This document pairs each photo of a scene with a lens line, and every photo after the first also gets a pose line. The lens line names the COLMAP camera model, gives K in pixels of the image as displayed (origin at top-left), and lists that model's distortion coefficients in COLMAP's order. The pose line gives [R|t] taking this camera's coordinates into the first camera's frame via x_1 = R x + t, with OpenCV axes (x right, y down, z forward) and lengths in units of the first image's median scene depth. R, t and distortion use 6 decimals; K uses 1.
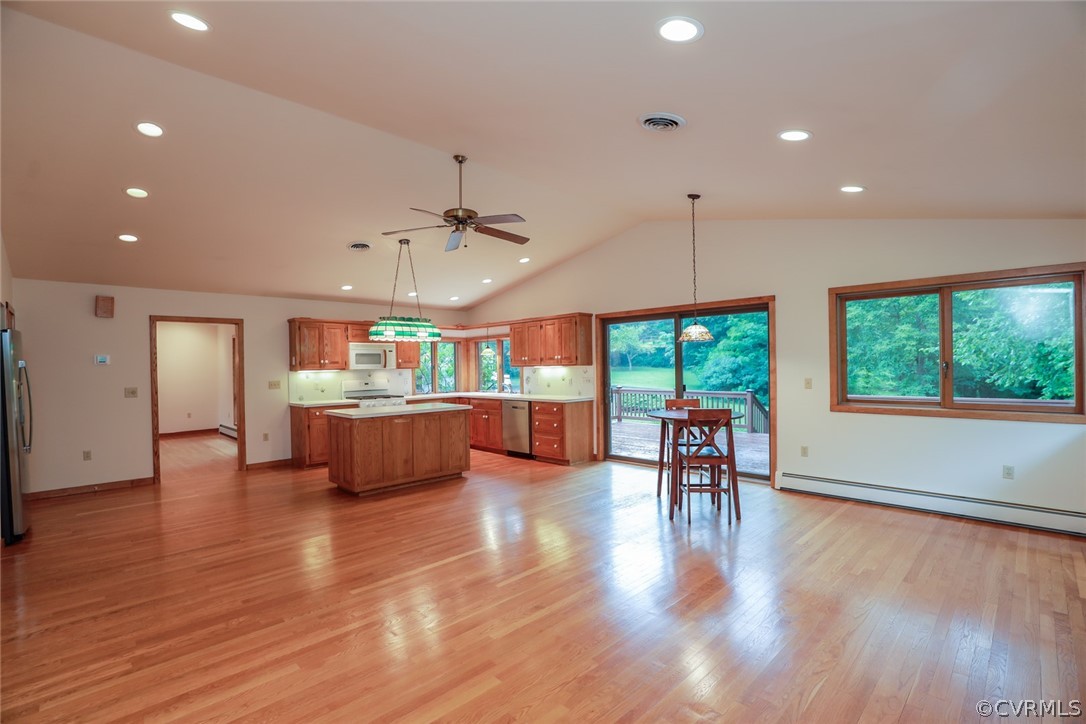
lens RADIAL K [[498.2, 0, 542.4], [0, 498.2, 369.3], [0, 0, 1]] dist [-0.040806, 0.008926]
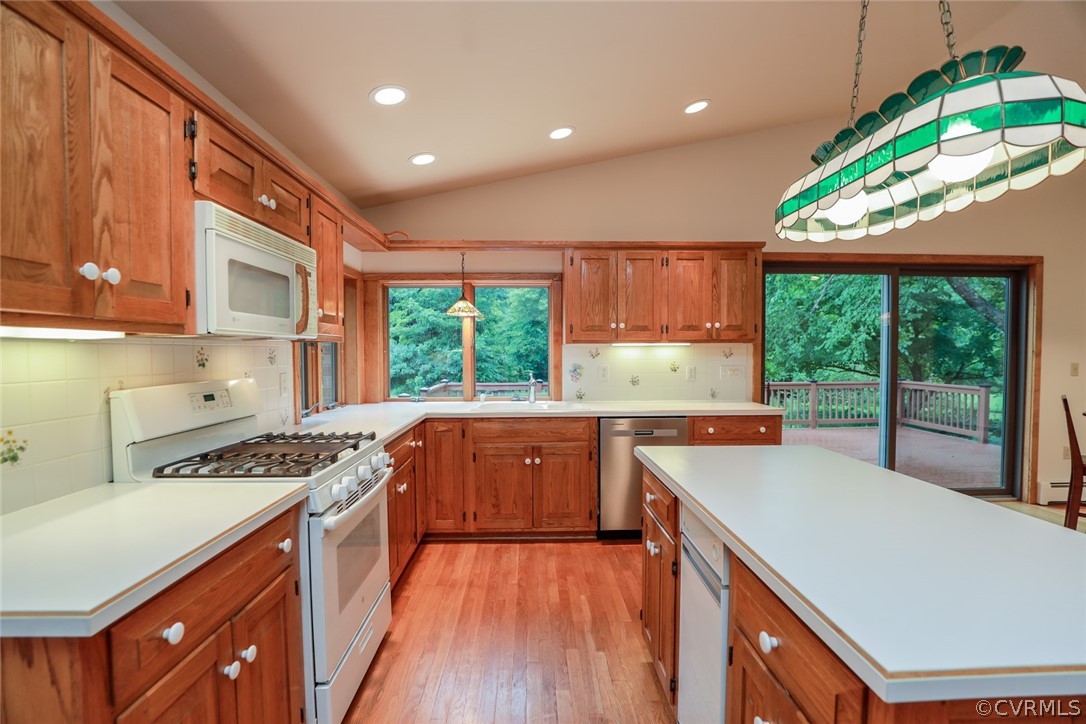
lens RADIAL K [[496.5, 0, 545.4], [0, 496.5, 367.8], [0, 0, 1]] dist [-0.037466, 0.007537]
pose [[0.680303, -0.009091, 0.732875, -0.557705], [-0.003200, 0.999877, 0.015374, 0.014396], [-0.732924, -0.012804, 0.680190, 0.961270]]
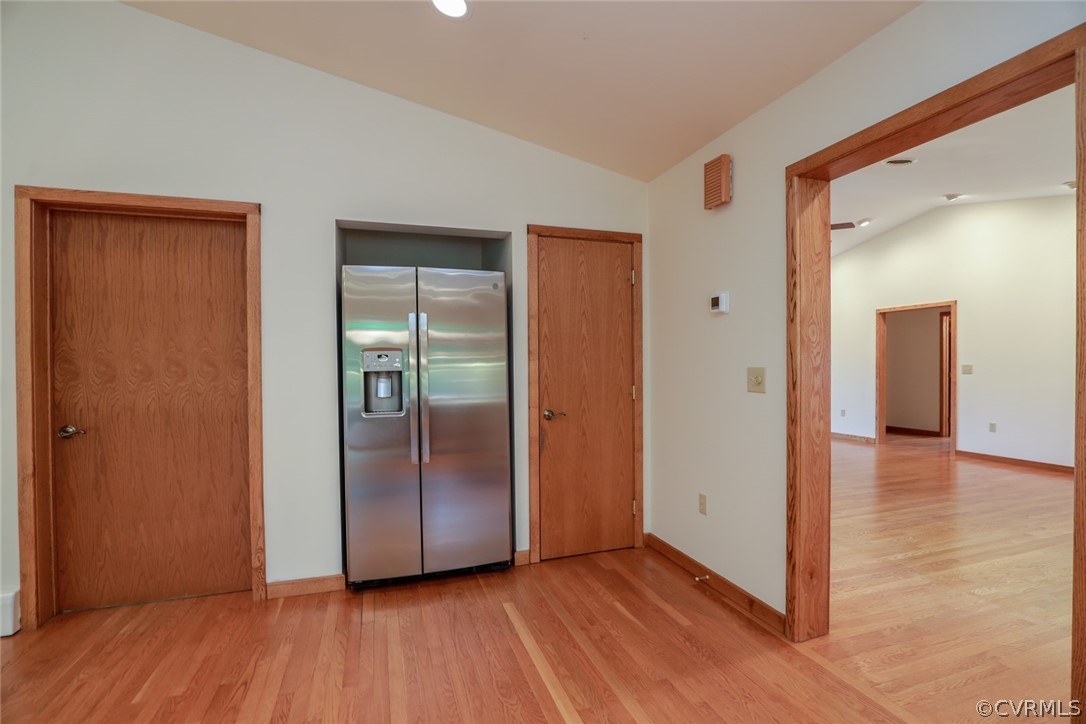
lens RADIAL K [[496.5, 0, 545.4], [0, 496.5, 367.8], [0, 0, 1]] dist [-0.037466, 0.007537]
pose [[-0.438065, 0.024810, -0.898601, -0.410467], [0.004986, 0.999671, 0.025170, 0.026984], [0.898929, 0.006545, -0.438045, 1.015266]]
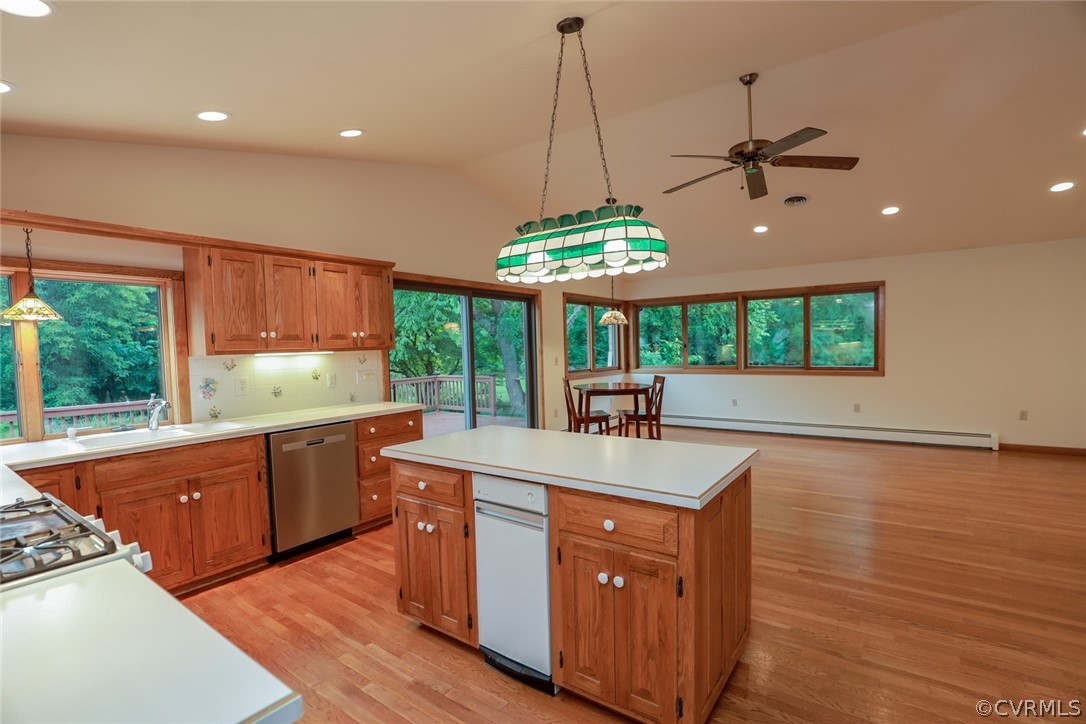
lens RADIAL K [[496.5, 0, 545.4], [0, 496.5, 367.8], [0, 0, 1]] dist [-0.037466, 0.007537]
pose [[-0.170624, -0.022158, 0.985087, -0.666284], [0.037270, 0.998887, 0.028924, 0.005366], [-0.984631, 0.041650, -0.169609, 1.094454]]
